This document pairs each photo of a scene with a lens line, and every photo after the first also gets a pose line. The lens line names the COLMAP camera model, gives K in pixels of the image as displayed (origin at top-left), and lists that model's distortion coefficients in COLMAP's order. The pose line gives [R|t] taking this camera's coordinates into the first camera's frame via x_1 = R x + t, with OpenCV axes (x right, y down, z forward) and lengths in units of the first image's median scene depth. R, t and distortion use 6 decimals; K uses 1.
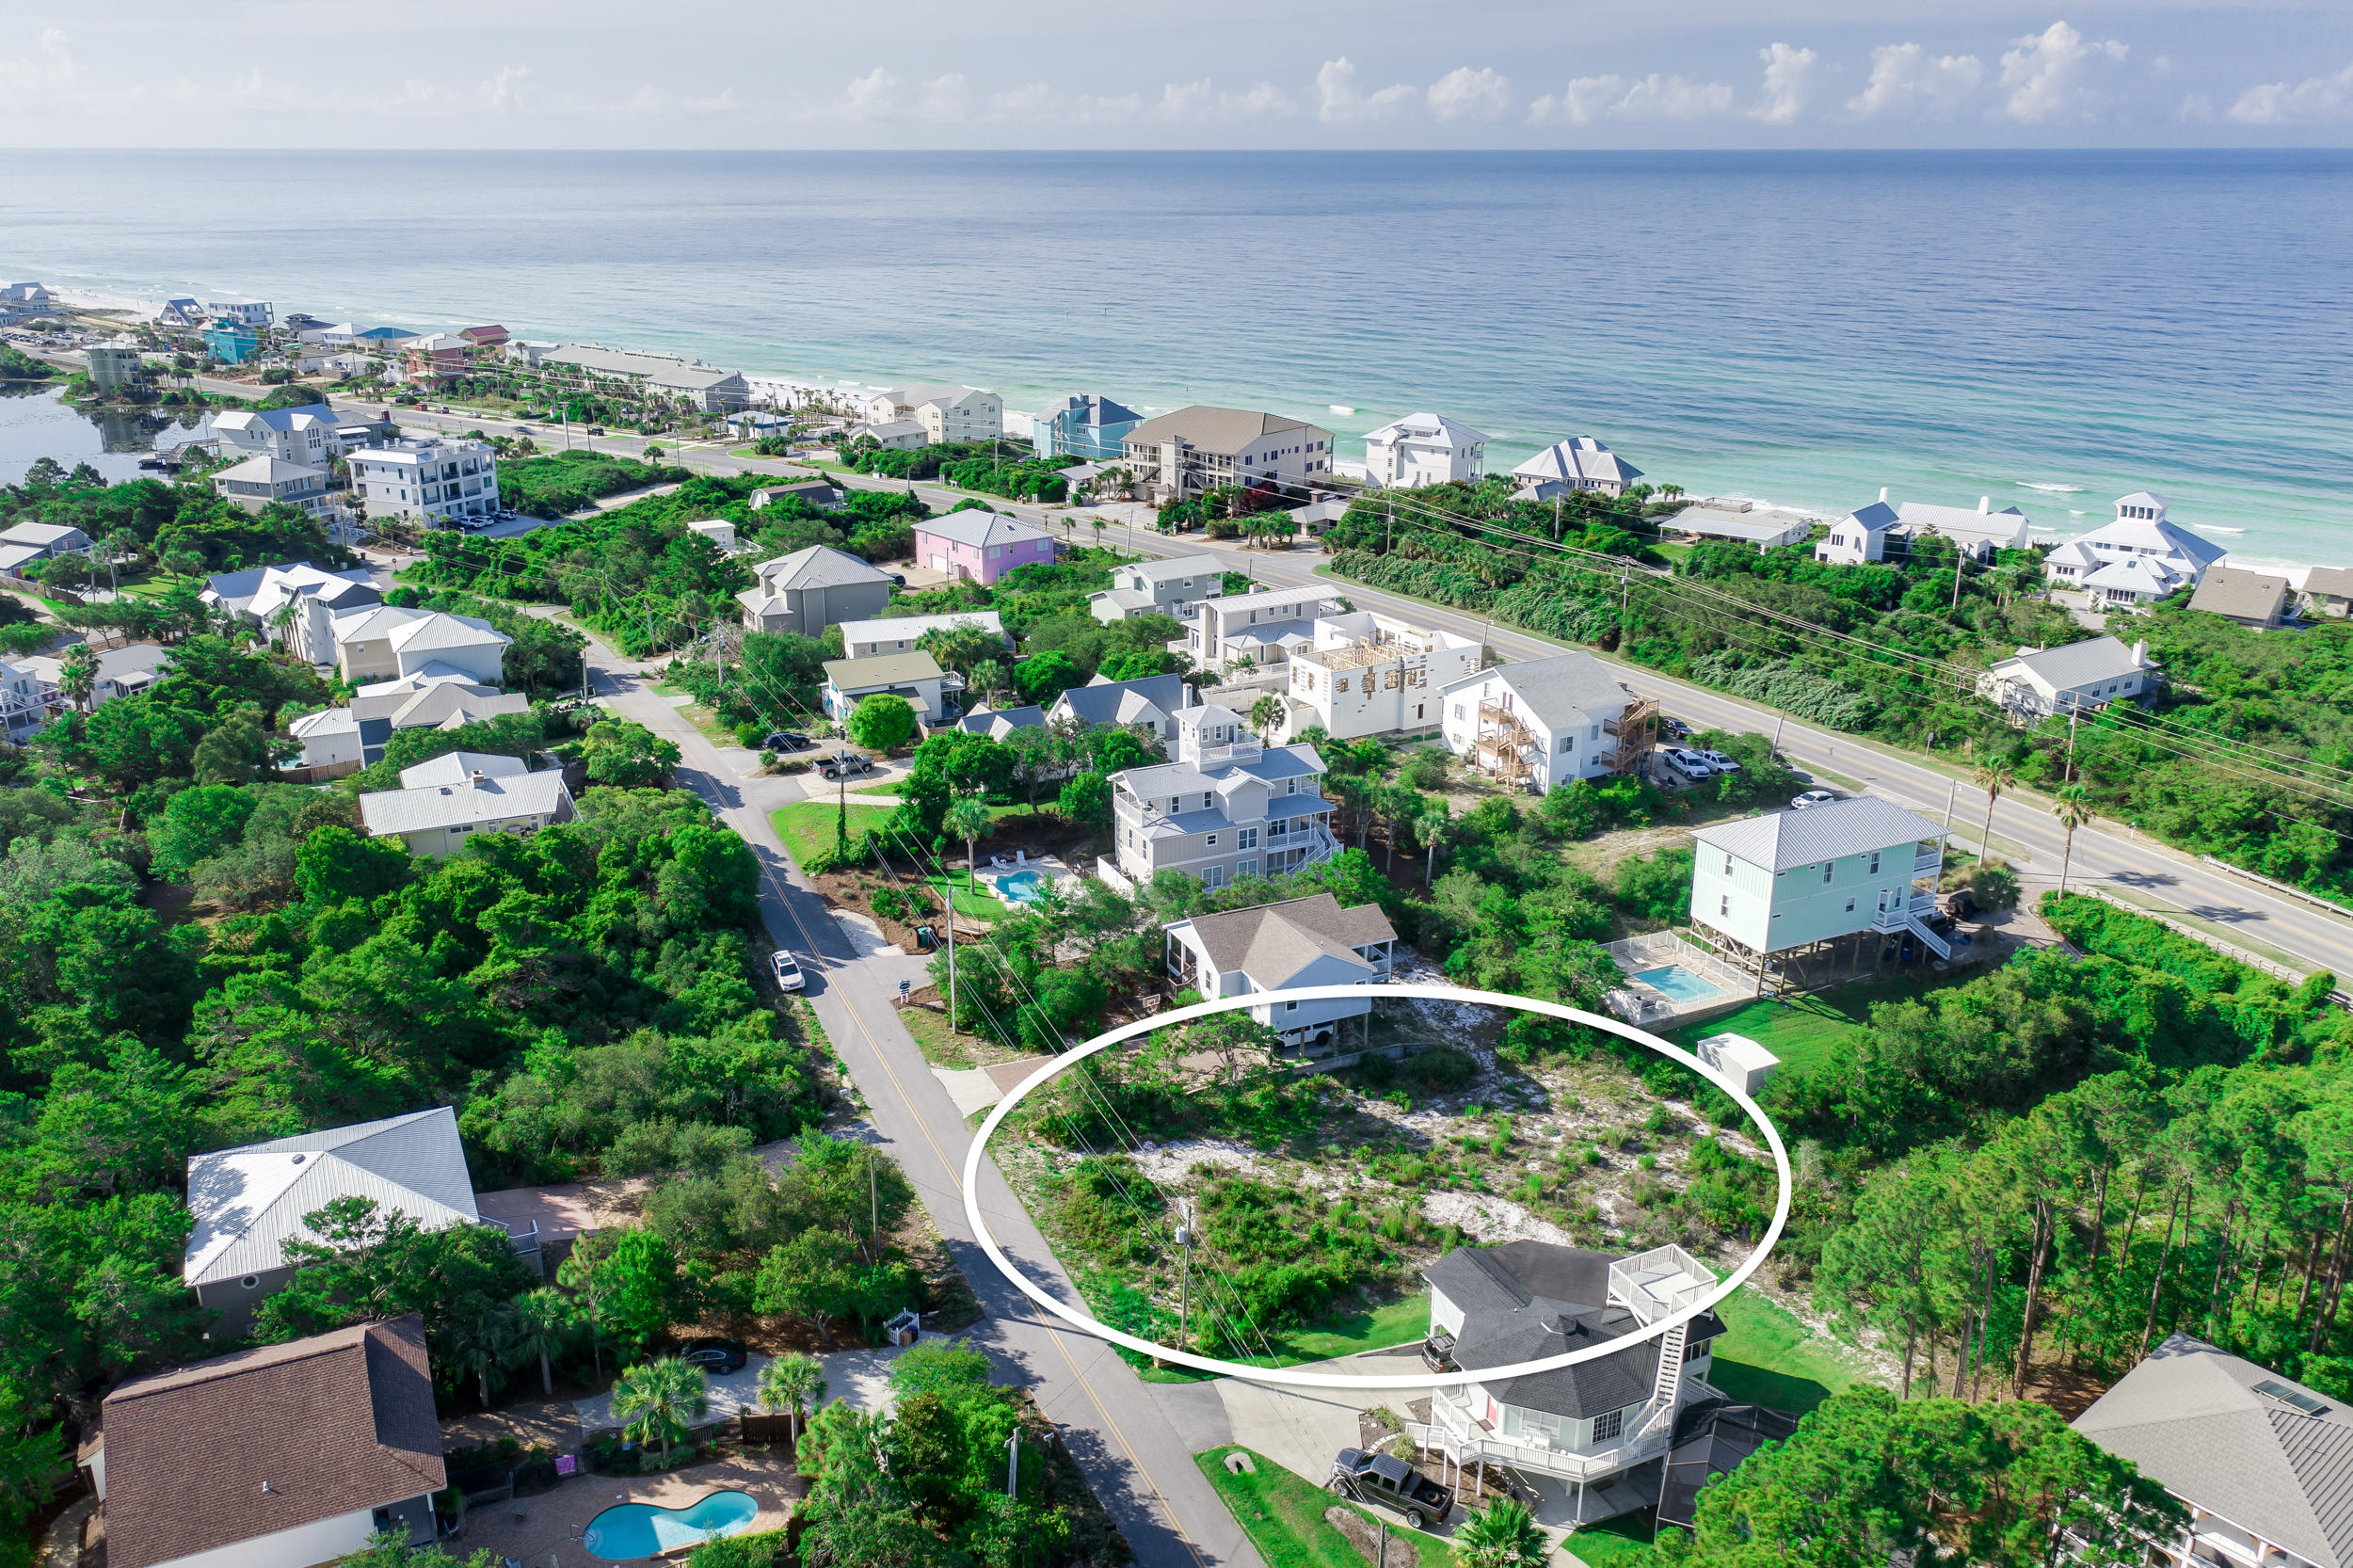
lens RADIAL K [[1860.4, 0, 1176.5], [0, 1860.4, 784.0], [0, 0, 1]] dist [-0.013072, 0.008500]
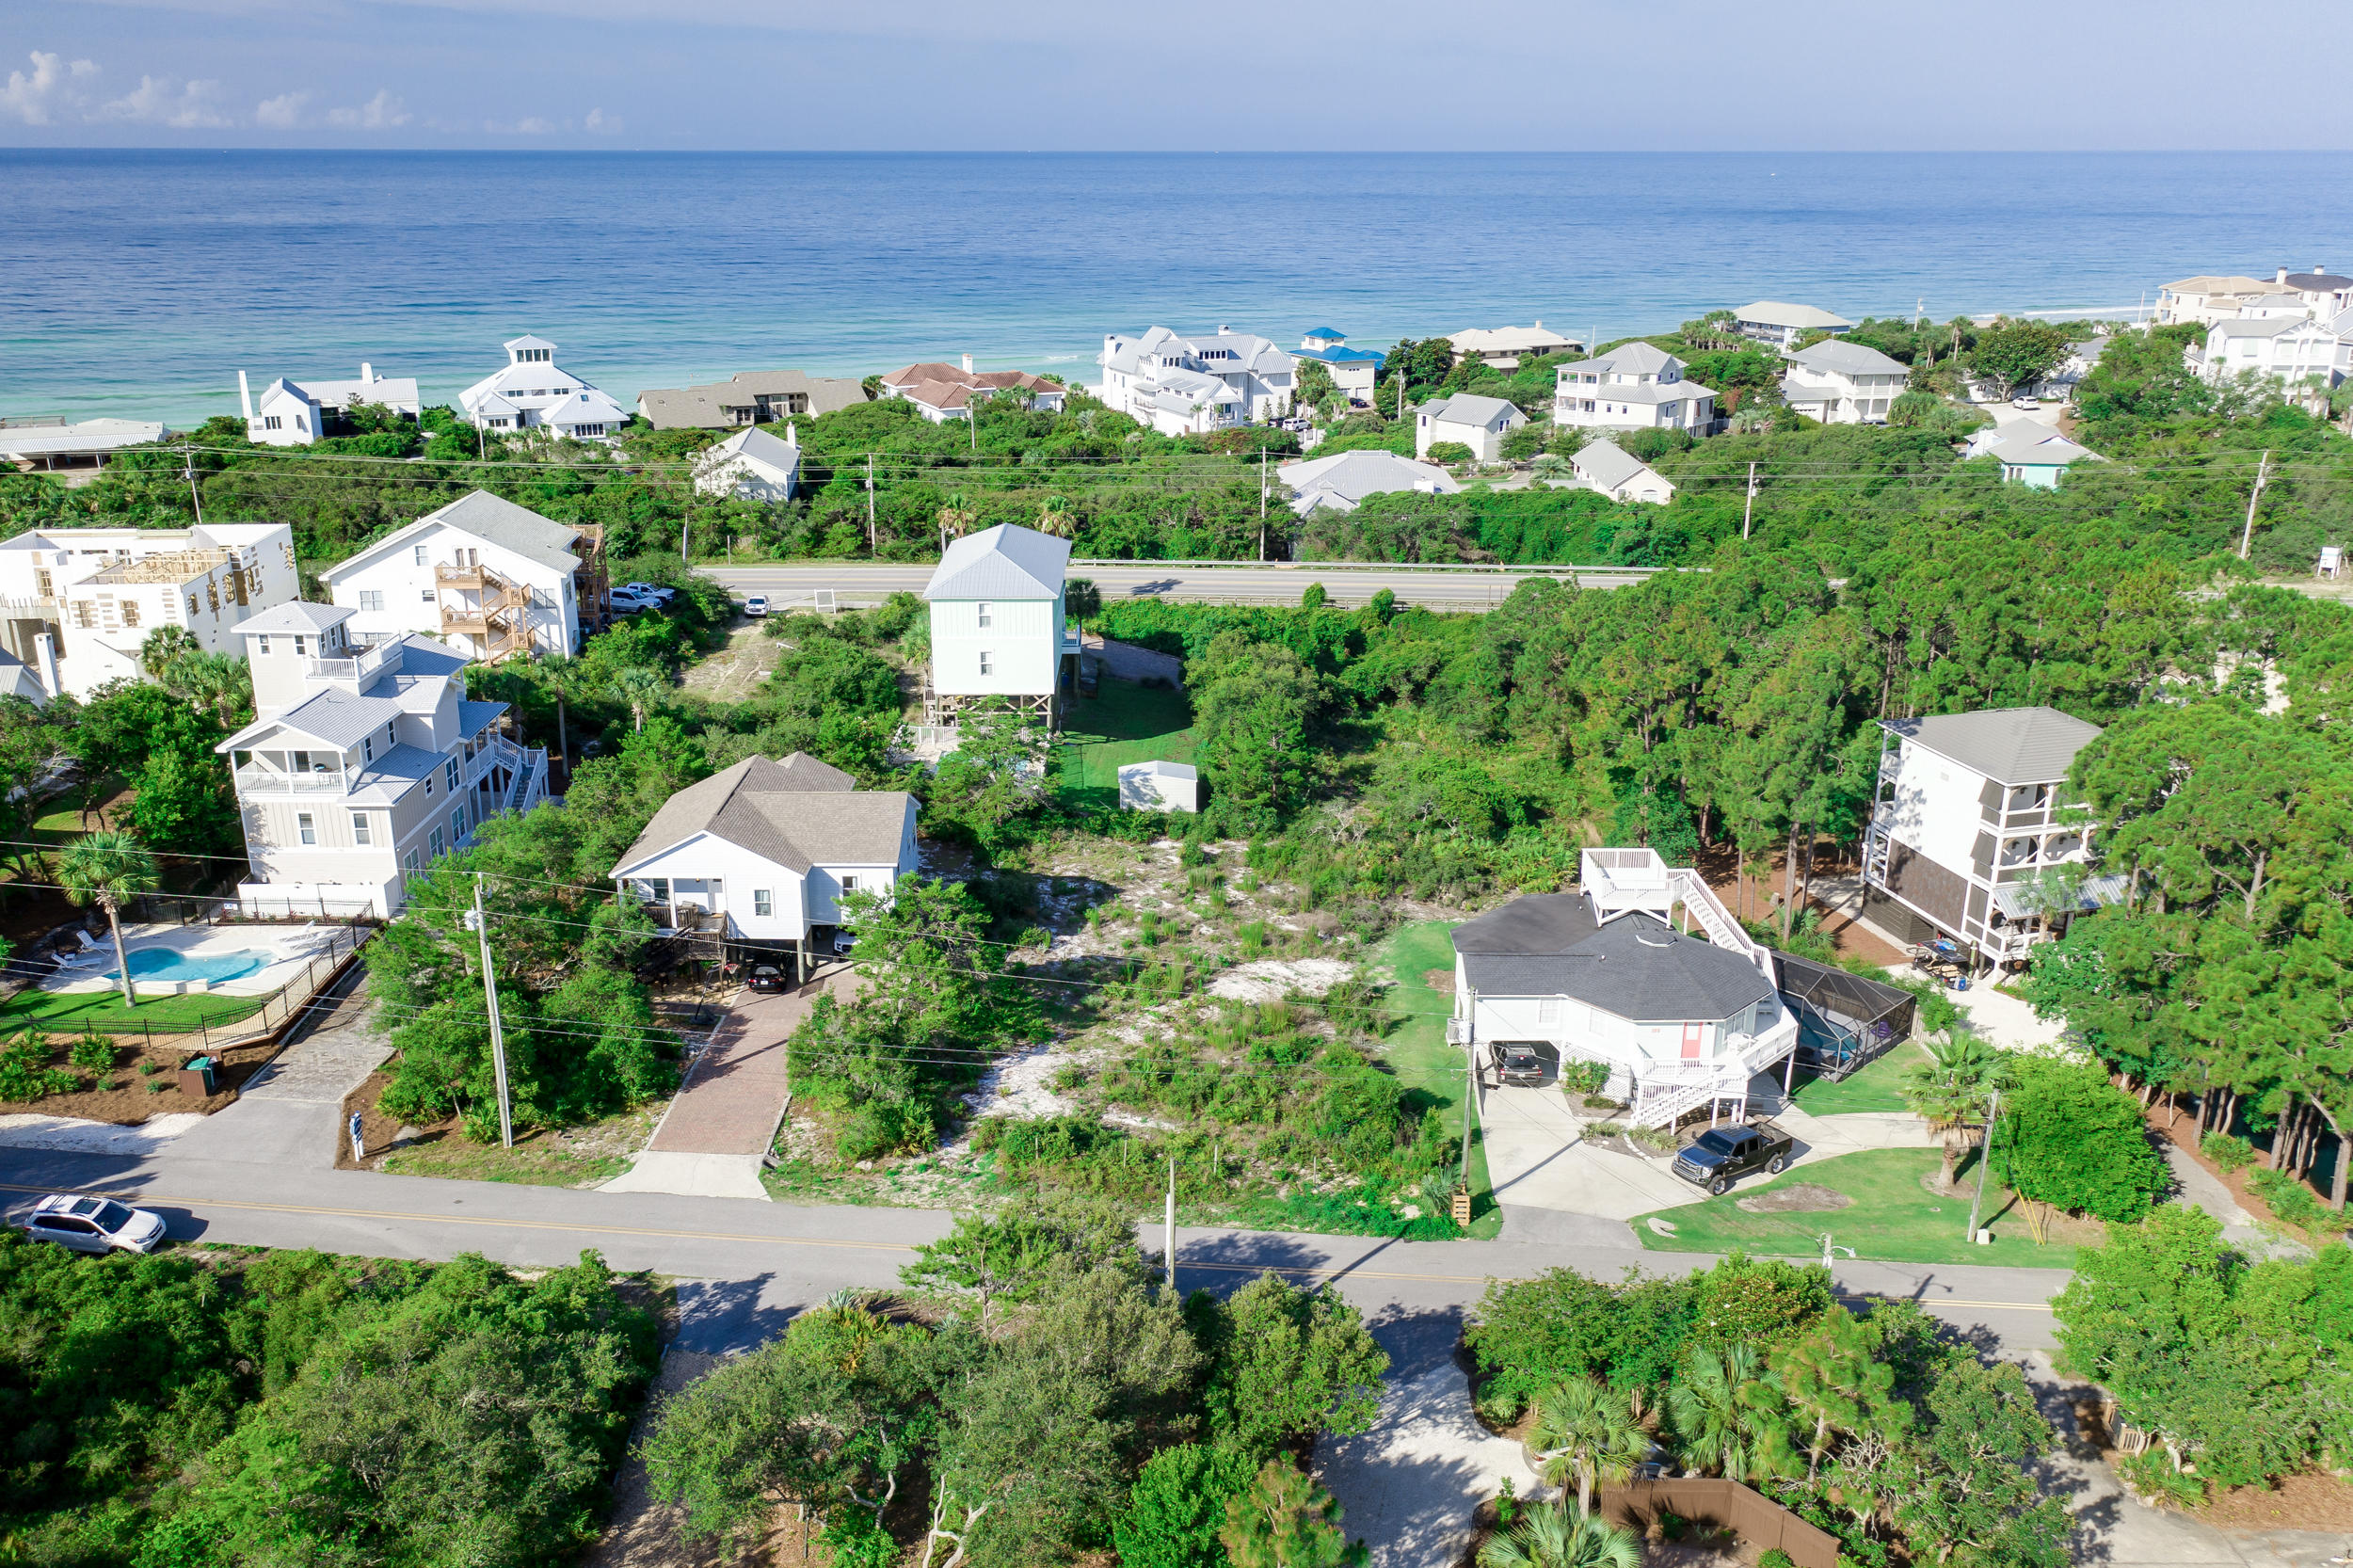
lens RADIAL K [[1861.6, 0, 1175.1], [0, 1861.6, 797.2], [0, 0, 1]] dist [-0.003328, 0.000462]
pose [[0.423783, -0.291258, 0.857657, -0.411312], [0.287143, 0.941249, 0.177763, -0.006289], [-0.859044, 0.170938, 0.482518, 0.457077]]
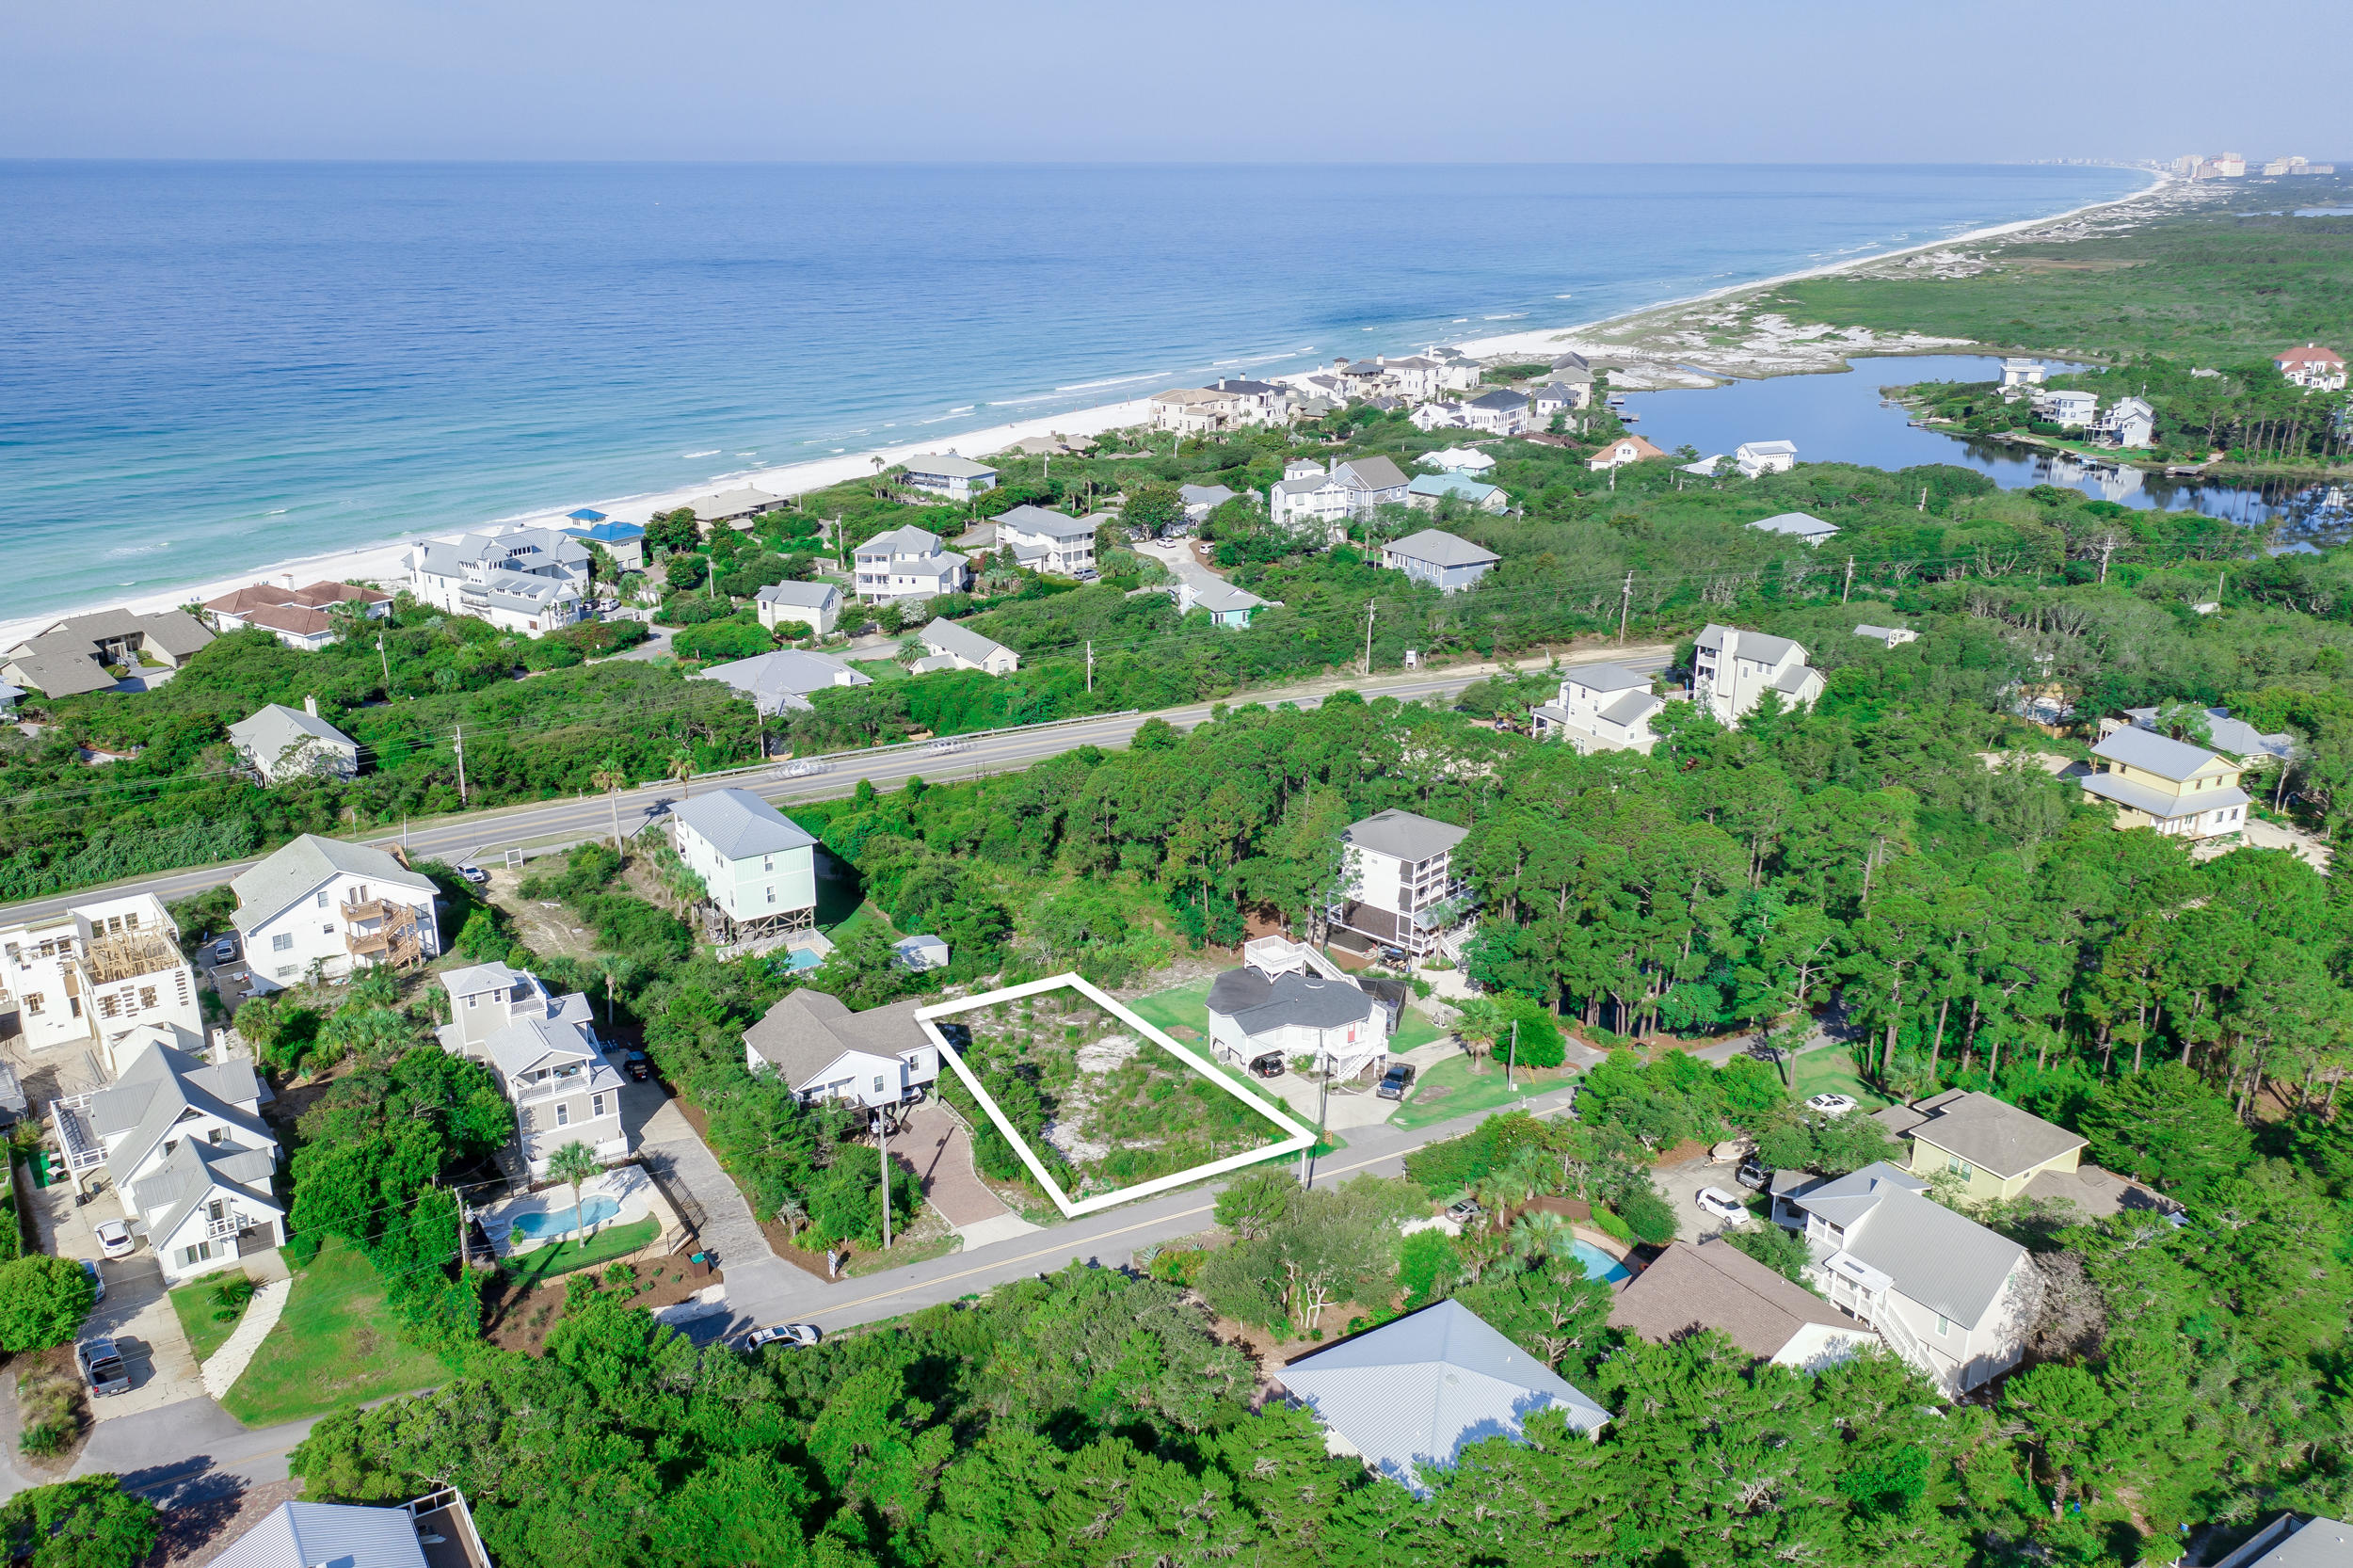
lens RADIAL K [[1860.4, 0, 1176.5], [0, 1860.4, 784.0], [0, 0, 1]] dist [-0.013072, 0.008500]
pose [[-0.137121, -0.310488, 0.940636, -0.850863], [0.313618, 0.887146, 0.338549, -0.320065], [-0.939596, 0.341423, -0.024271, 0.674420]]
